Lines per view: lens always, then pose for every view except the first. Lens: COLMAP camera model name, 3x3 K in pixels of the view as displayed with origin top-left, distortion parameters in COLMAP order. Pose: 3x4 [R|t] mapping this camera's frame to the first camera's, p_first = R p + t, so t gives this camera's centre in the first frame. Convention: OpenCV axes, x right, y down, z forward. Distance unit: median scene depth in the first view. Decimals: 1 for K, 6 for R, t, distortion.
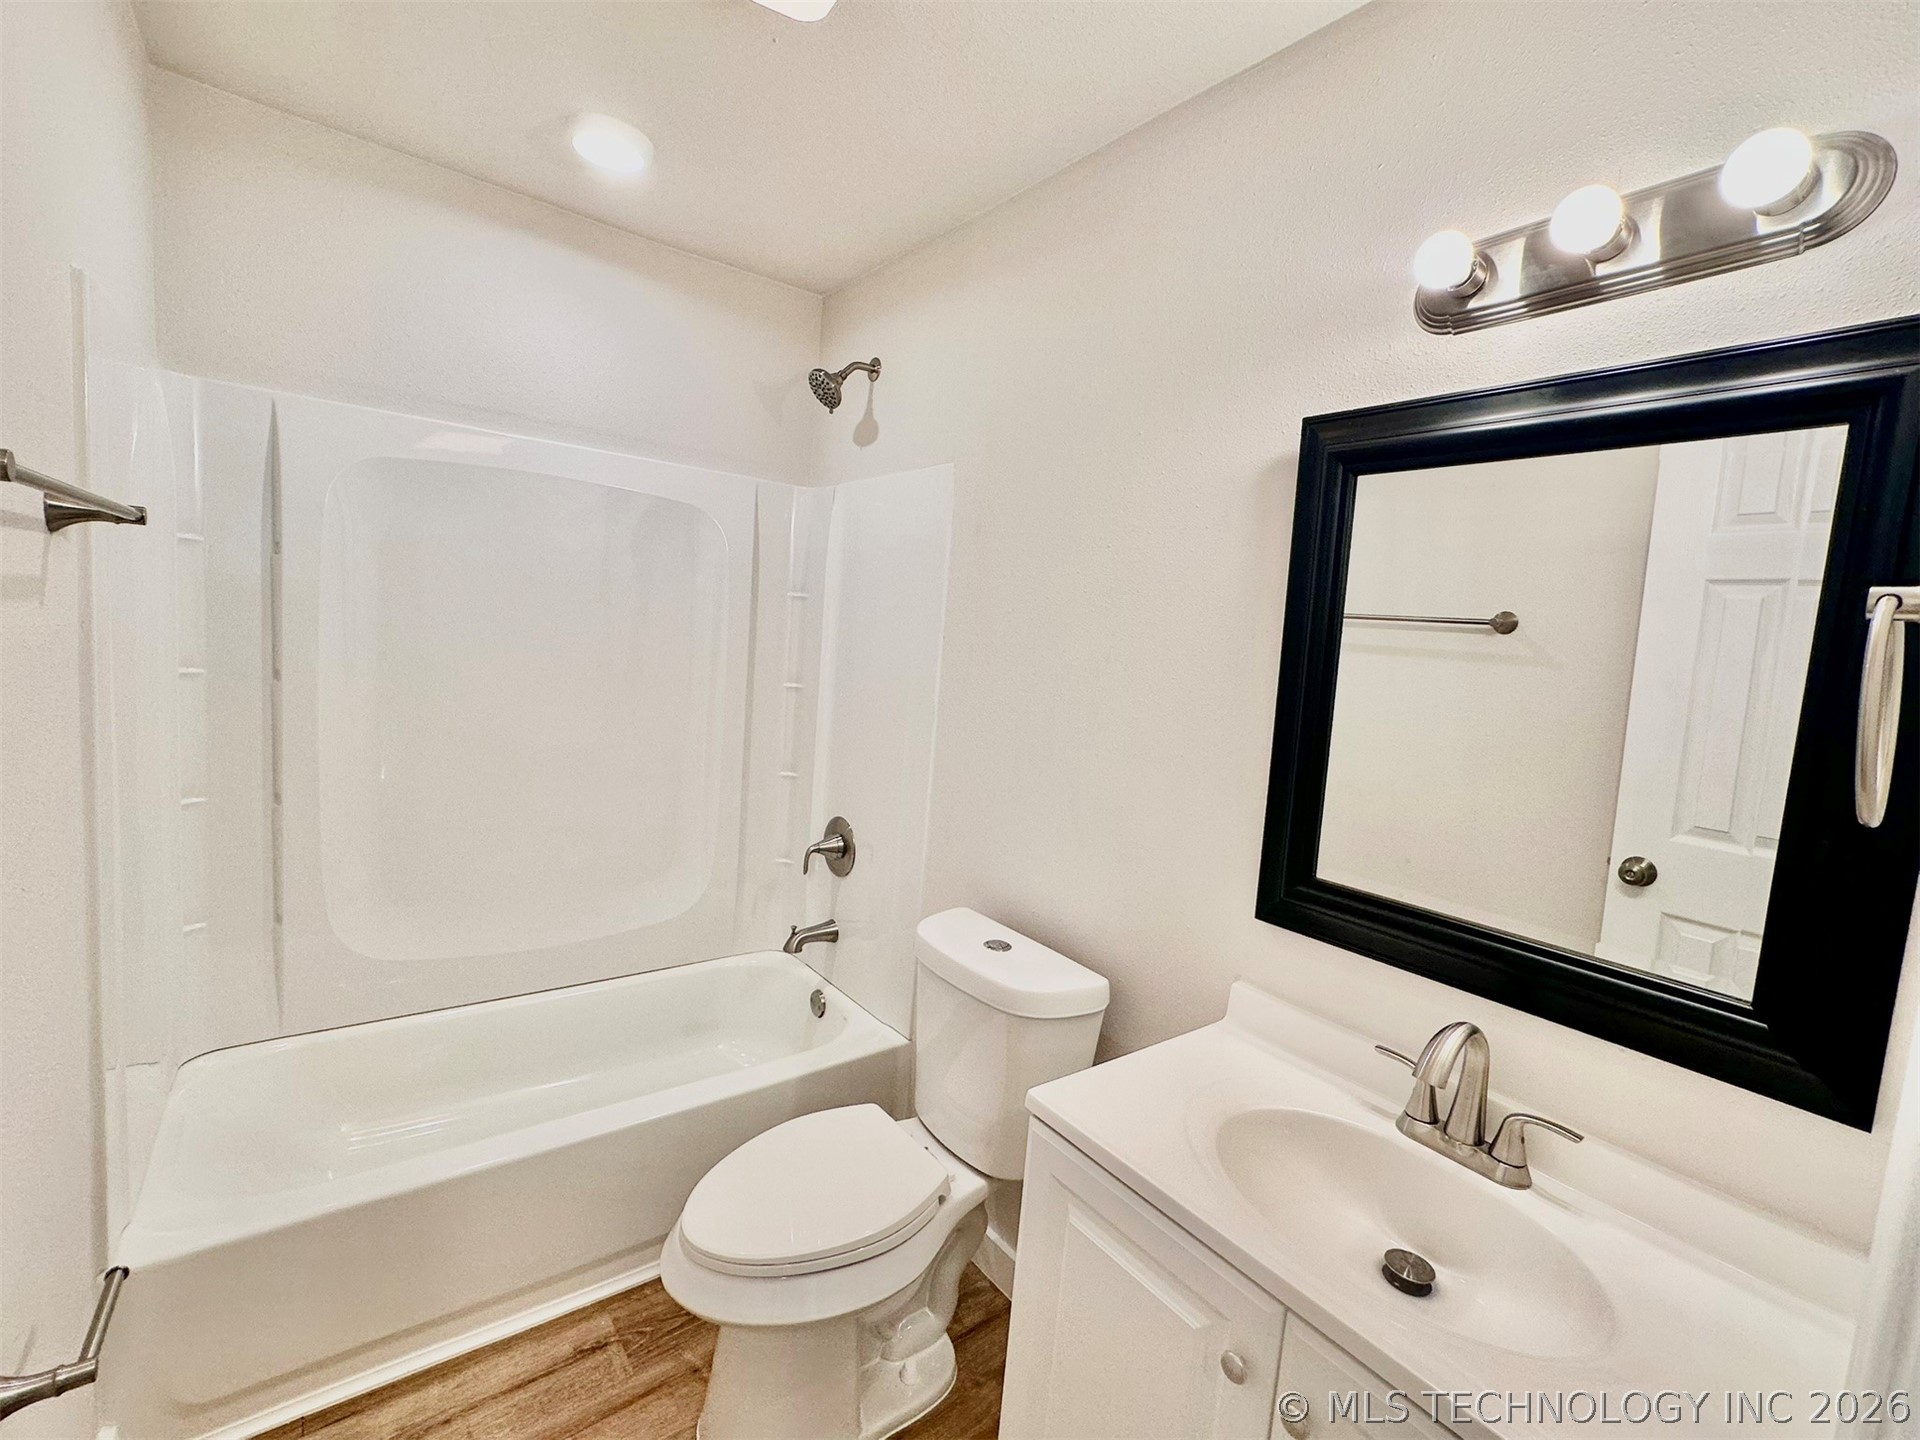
lens RADIAL K [[839.1, 0, 959.8], [0, 839.1, 716.9], [0, 0, 1]] dist [-0.001766, 0.000380]
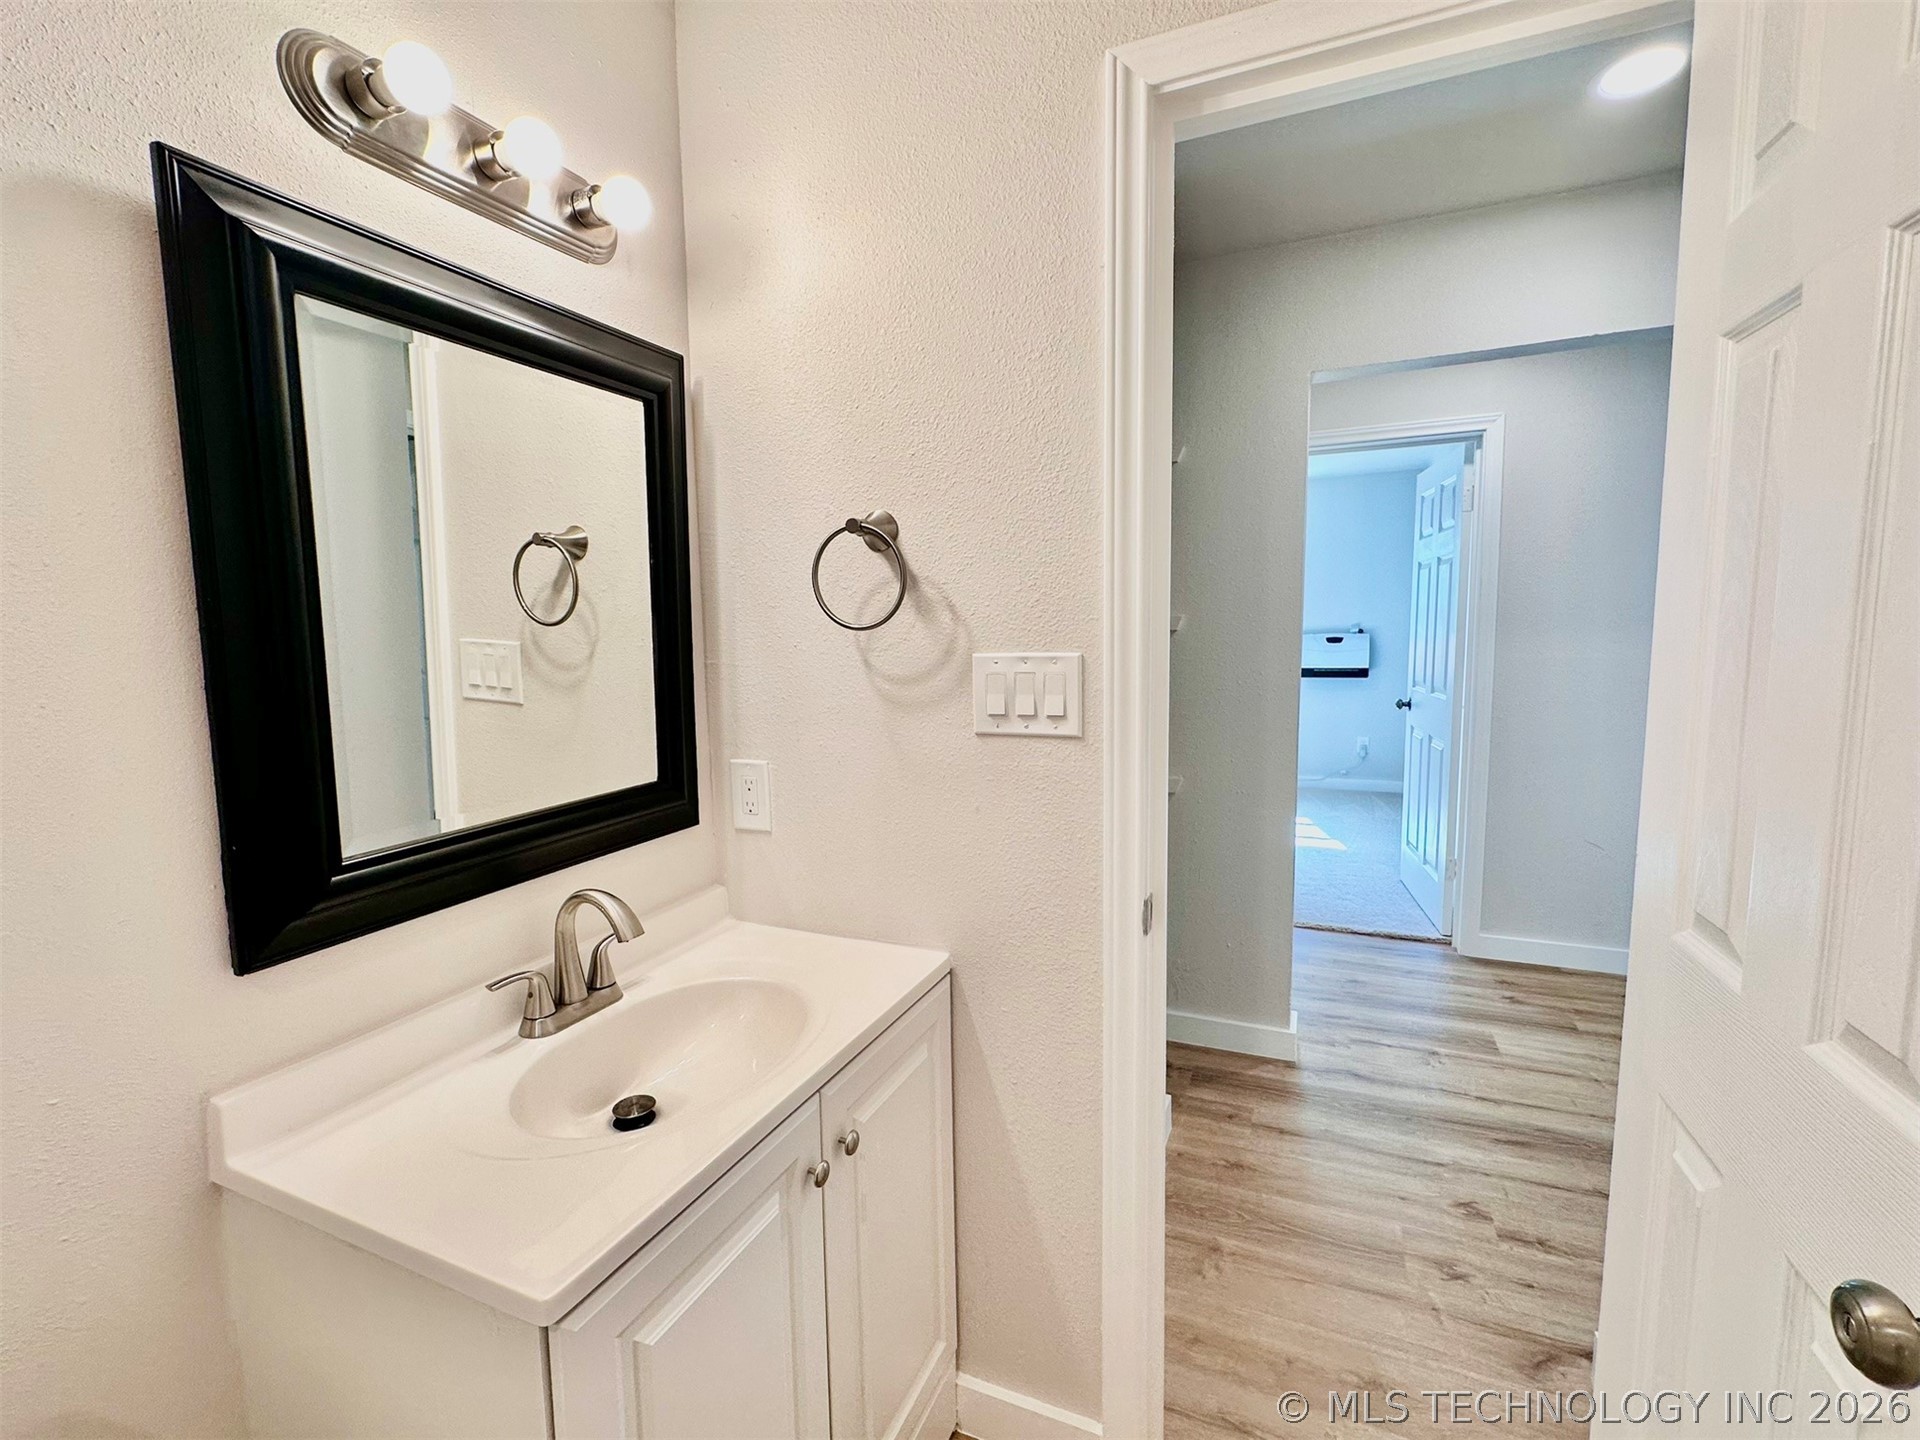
lens RADIAL K [[839.1, 0, 959.8], [0, 839.1, 716.9], [0, 0, 1]] dist [-0.001766, 0.000380]
pose [[-0.482317, -0.162698, 0.860755, -0.522166], [0.066401, 0.972984, 0.221119, -0.064026], [-0.873476, 0.163805, -0.458484, 0.999015]]
